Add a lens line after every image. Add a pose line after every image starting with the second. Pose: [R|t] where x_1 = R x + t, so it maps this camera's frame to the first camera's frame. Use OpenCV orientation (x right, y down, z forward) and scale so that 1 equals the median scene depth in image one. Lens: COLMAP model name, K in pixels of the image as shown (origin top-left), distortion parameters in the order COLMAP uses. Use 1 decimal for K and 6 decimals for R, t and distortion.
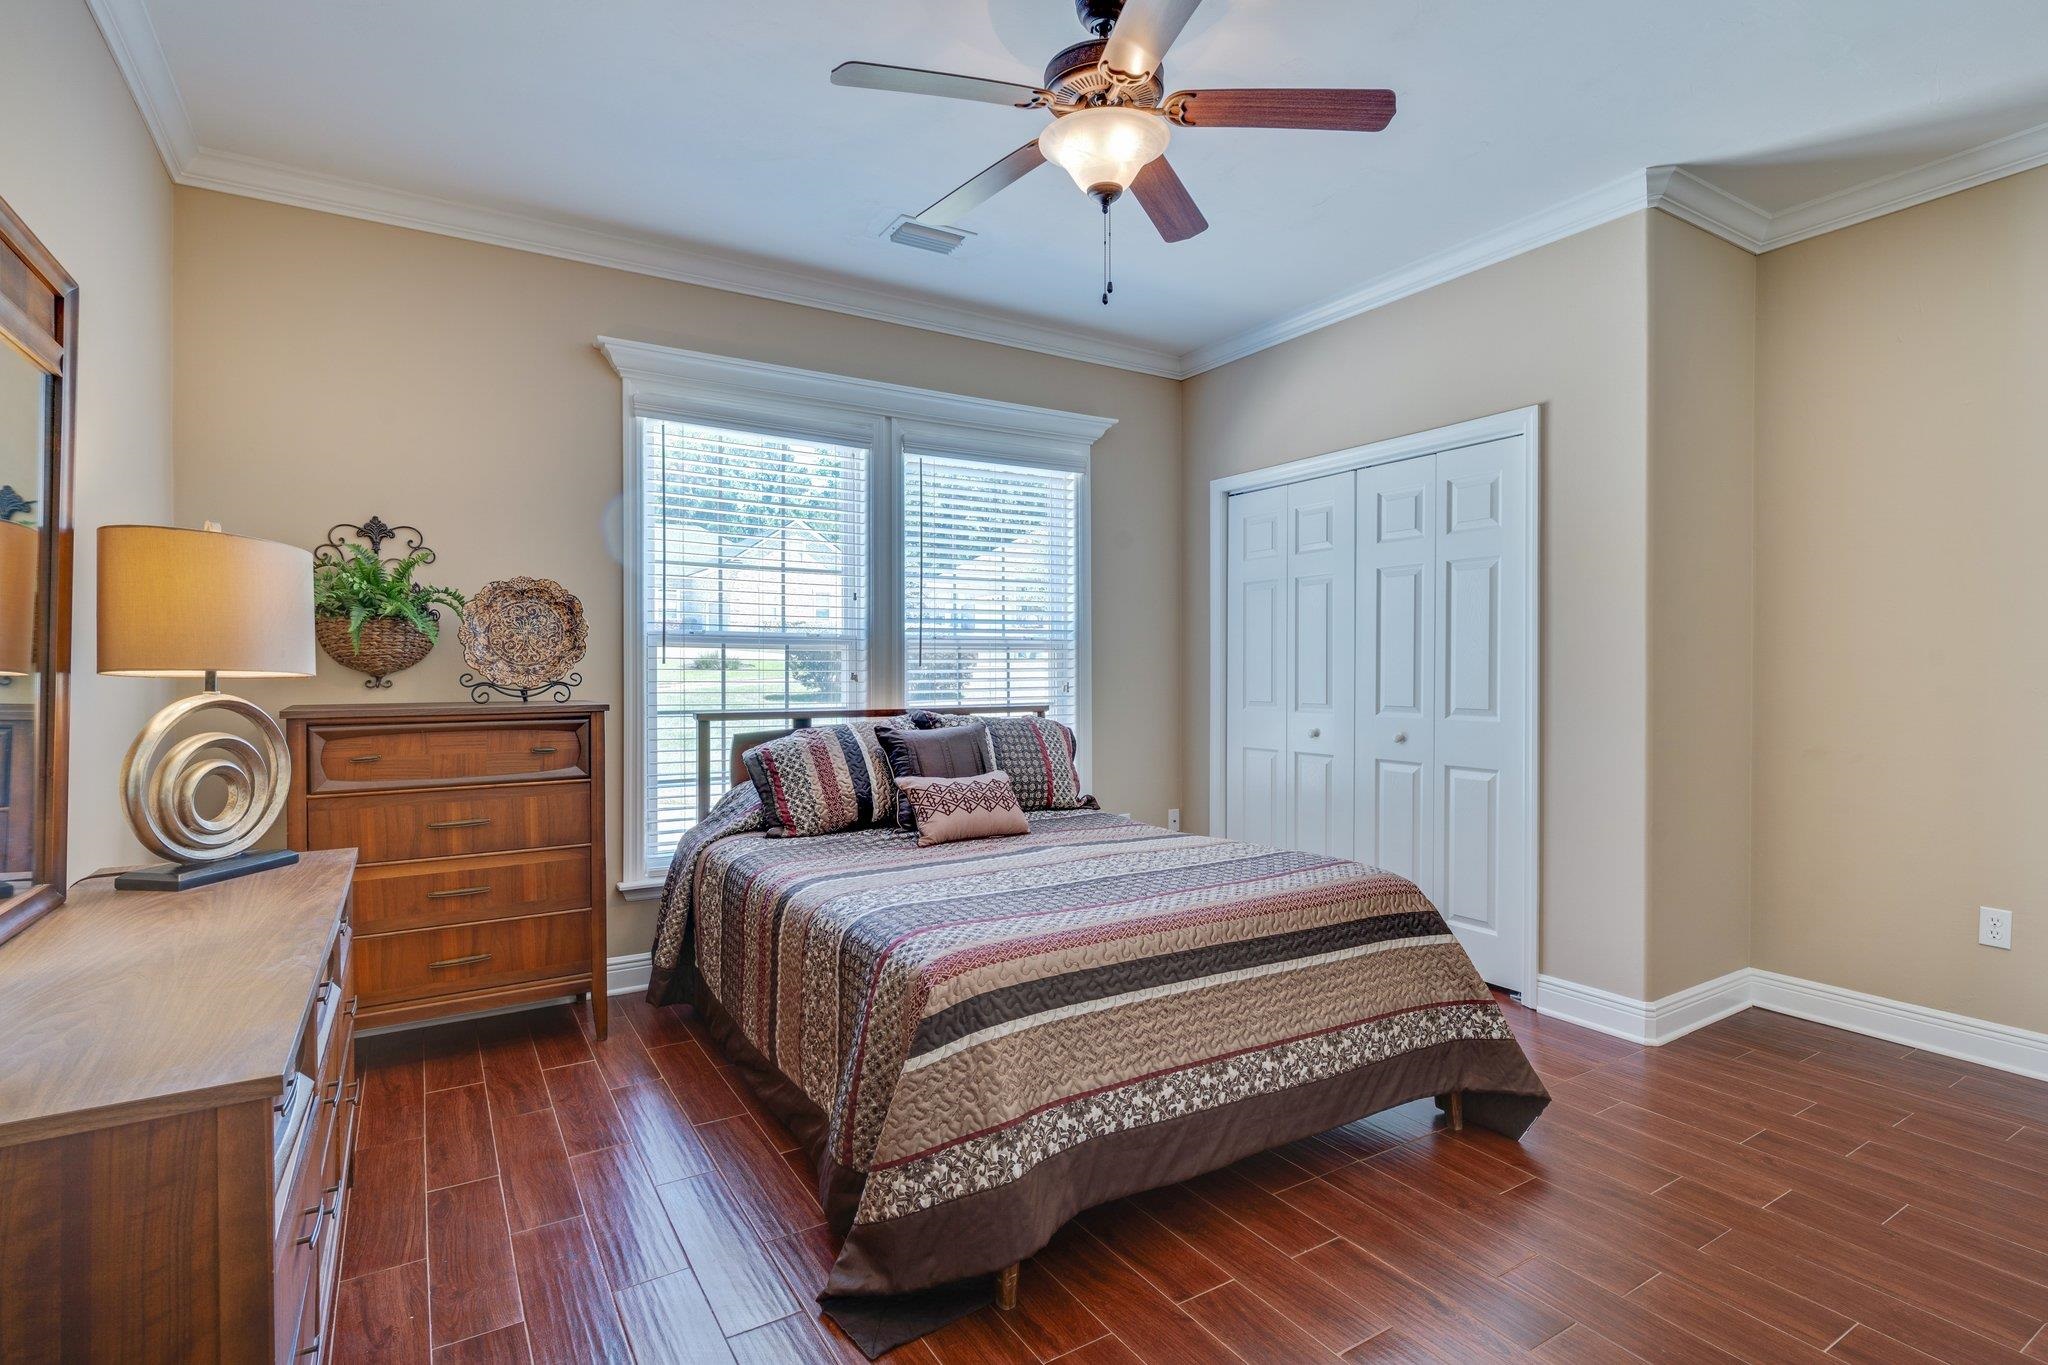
lens RADIAL K [[982.4, 0, 1019.4], [0, 982.4, 671.6], [0, 0, 1]] dist [0.001394, 0.000633]
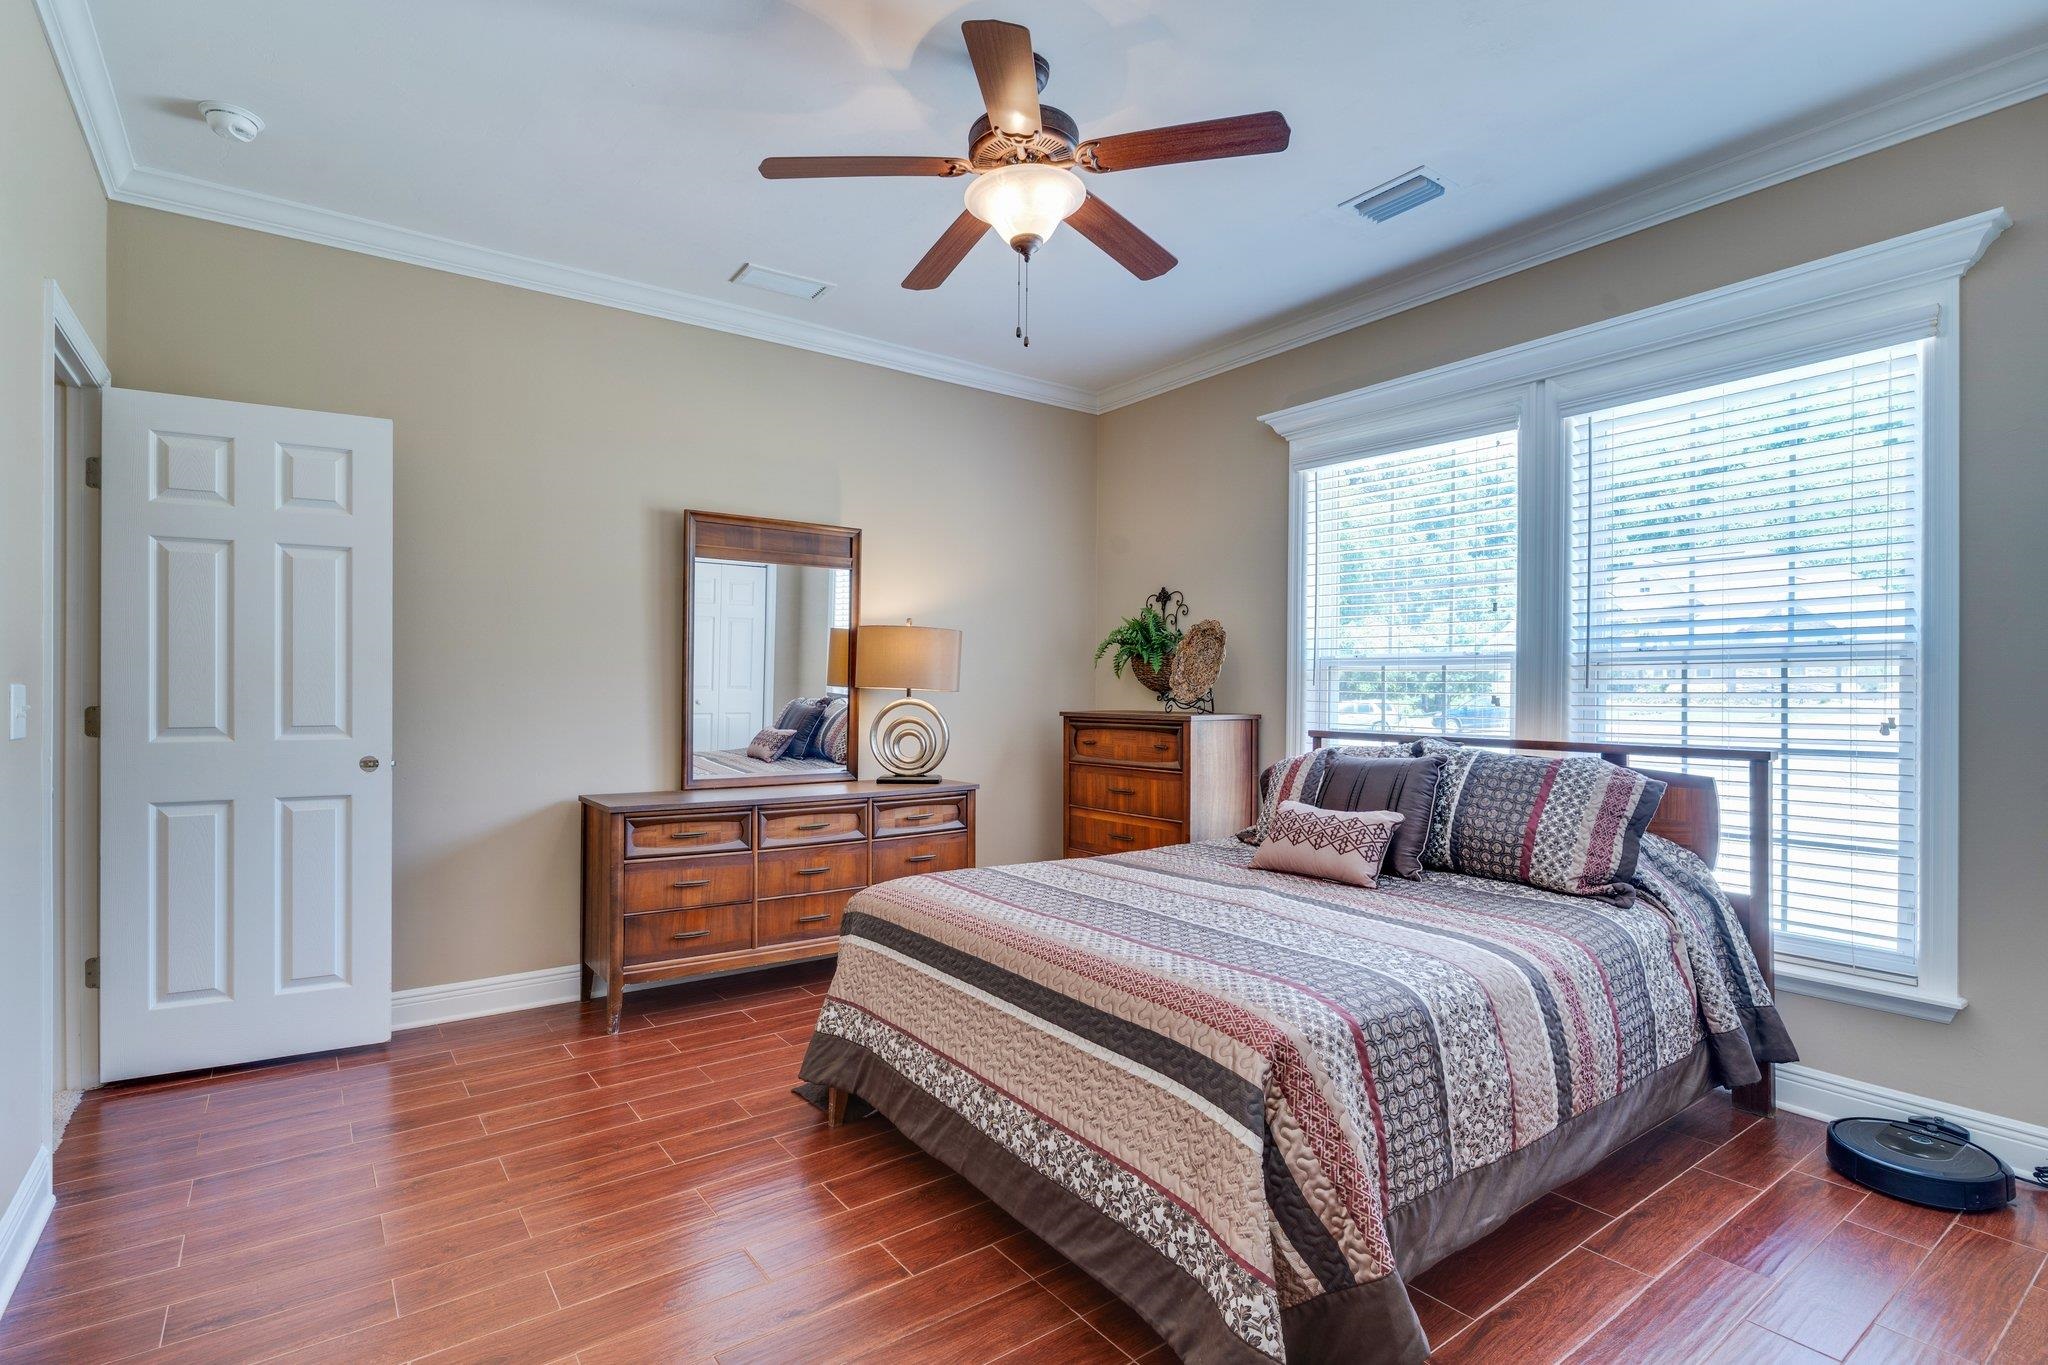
lens RADIAL K [[986.5, 0, 1024.0], [0, 986.5, 682.5], [0, 0, 1]] dist [0.002559, 0.000740]
pose [[0.081948, -0.003641, -0.996630, 0.741811], [-0.010312, 0.999937, -0.004501, -0.001891], [0.996583, 0.010646, 0.081905, 0.583374]]
